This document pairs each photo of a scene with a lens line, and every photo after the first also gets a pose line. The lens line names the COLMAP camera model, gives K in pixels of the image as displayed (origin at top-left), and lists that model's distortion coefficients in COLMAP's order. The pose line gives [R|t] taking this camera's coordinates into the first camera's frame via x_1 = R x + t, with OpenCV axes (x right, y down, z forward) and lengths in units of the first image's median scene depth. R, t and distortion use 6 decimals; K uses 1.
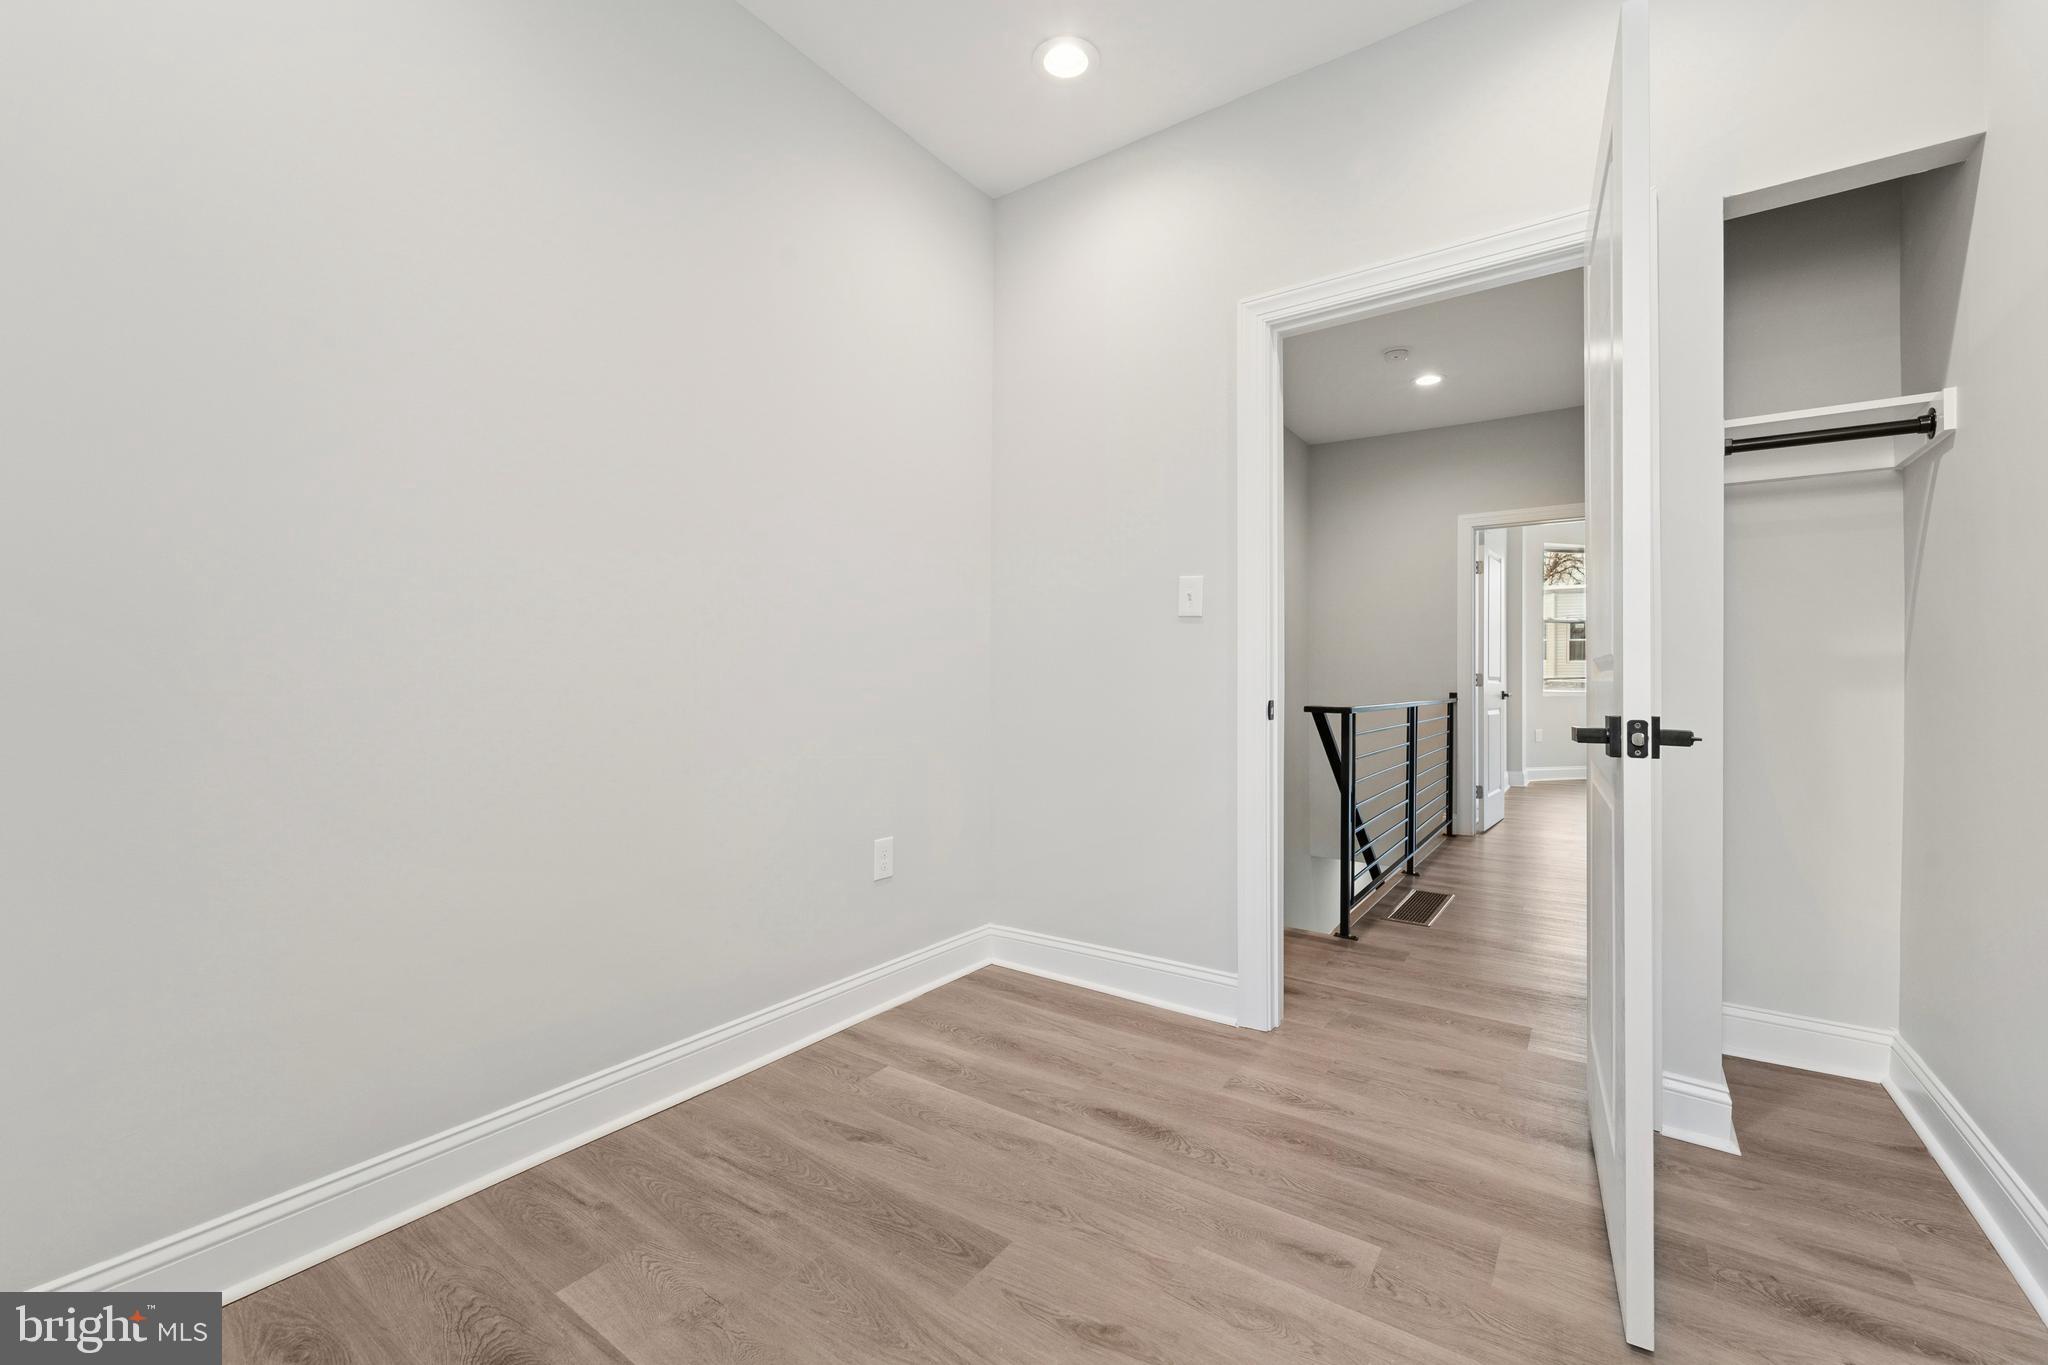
lens RADIAL K [[827.1, 0, 1012.2], [0, 827.1, 683.8], [0, 0, 1]] dist [0.007647, -0.003601]
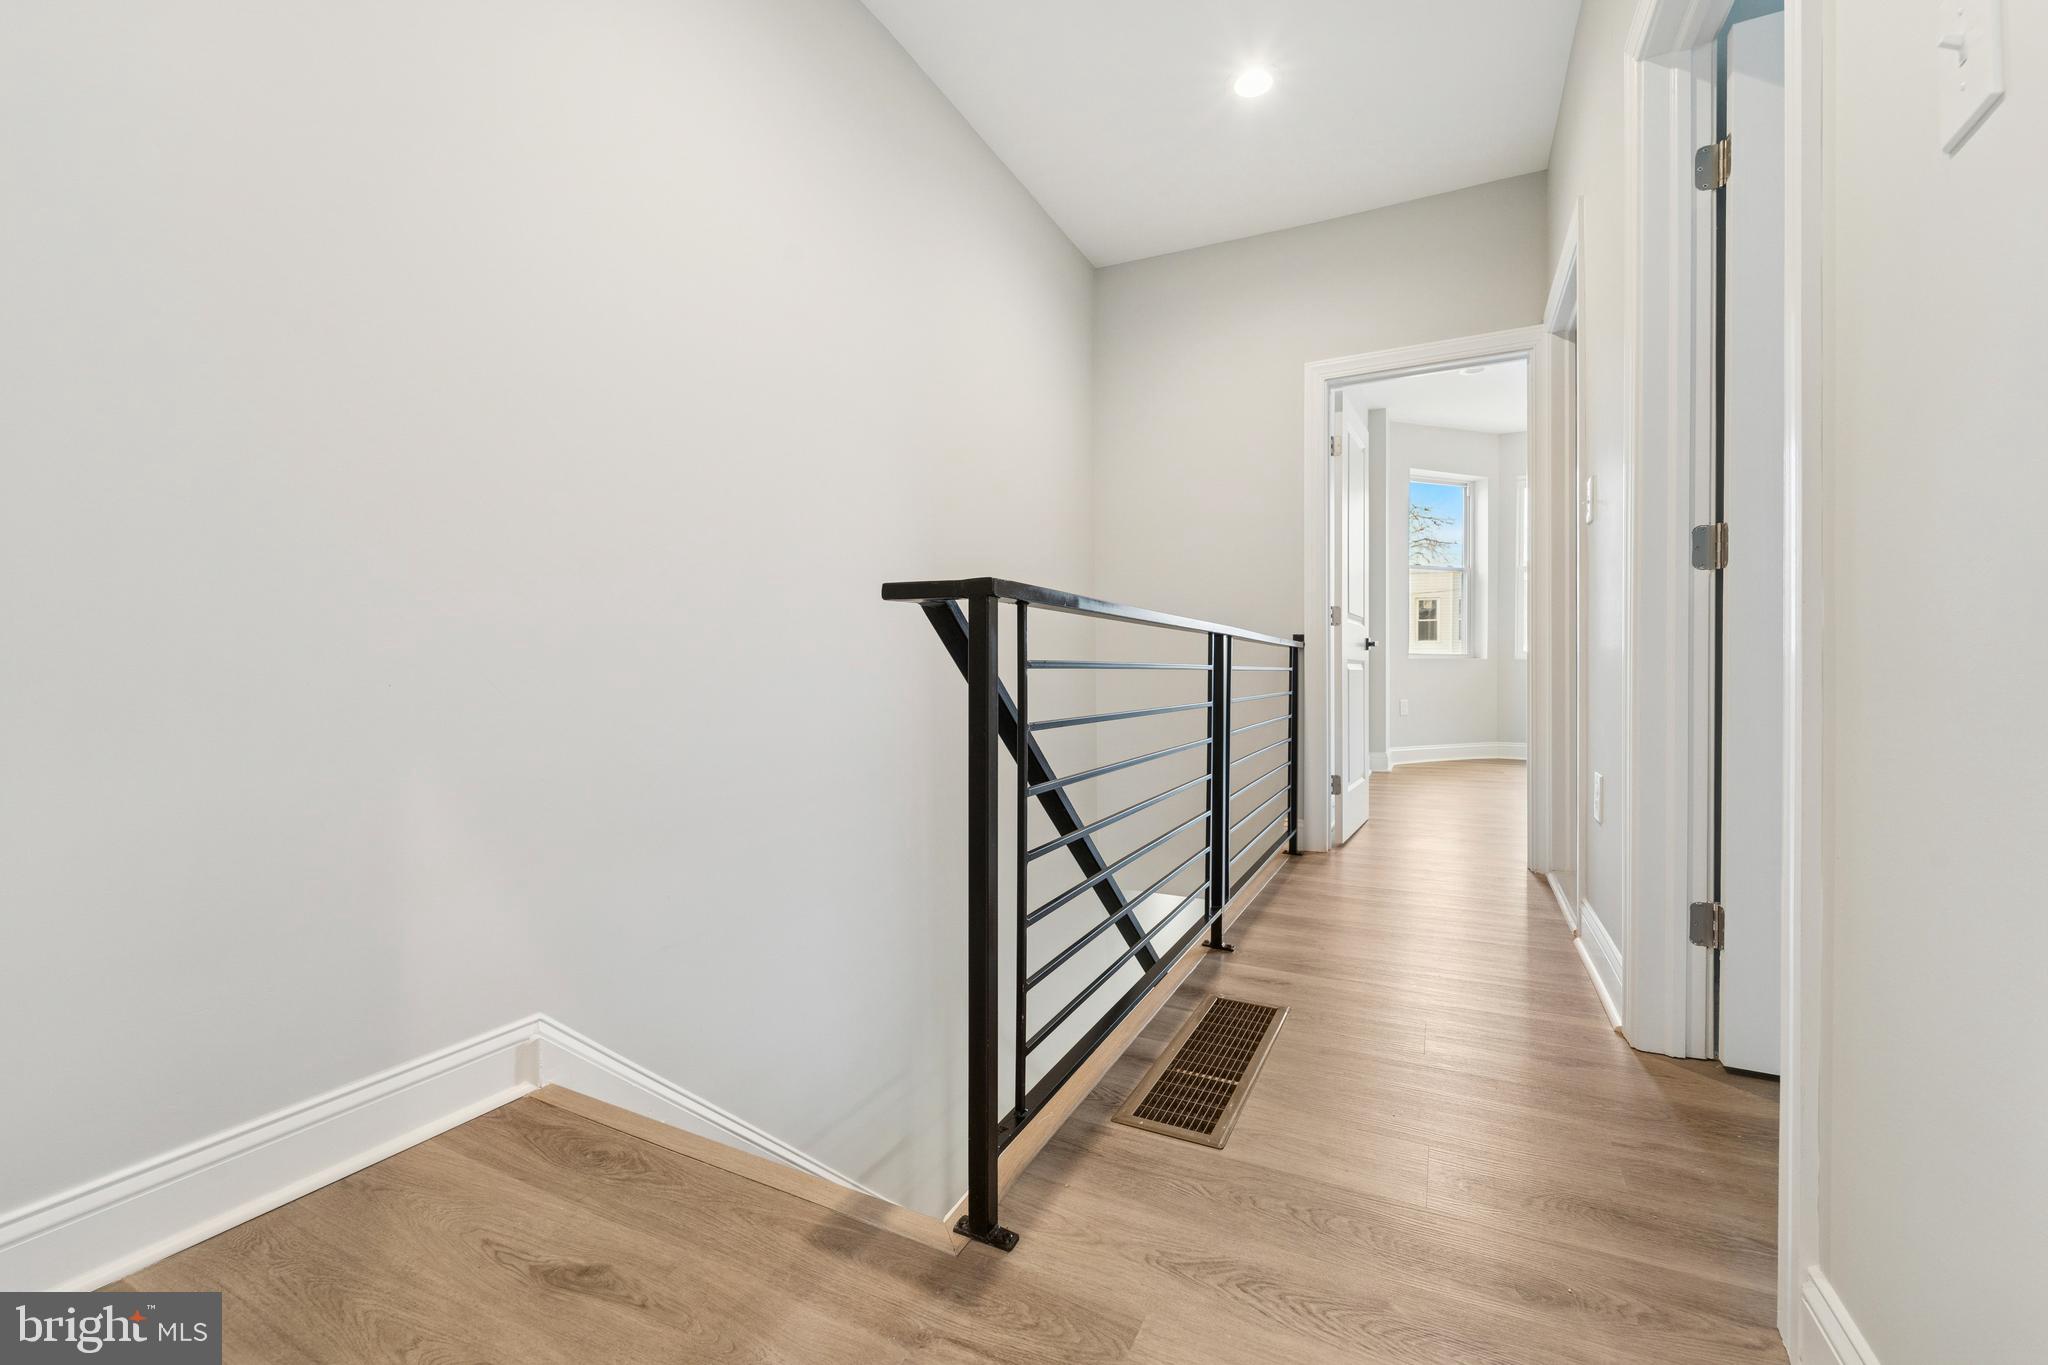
lens RADIAL K [[827.1, 0, 1037.8], [0, 827.1, 675.1], [0, 0, 1]] dist [0.007647, -0.003601]
pose [[0.985835, -0.003270, 0.167686, 0.221236], [0.002906, 0.999993, 0.002416, 0.041294], [-0.167692, -0.001894, 0.985838, 0.393132]]
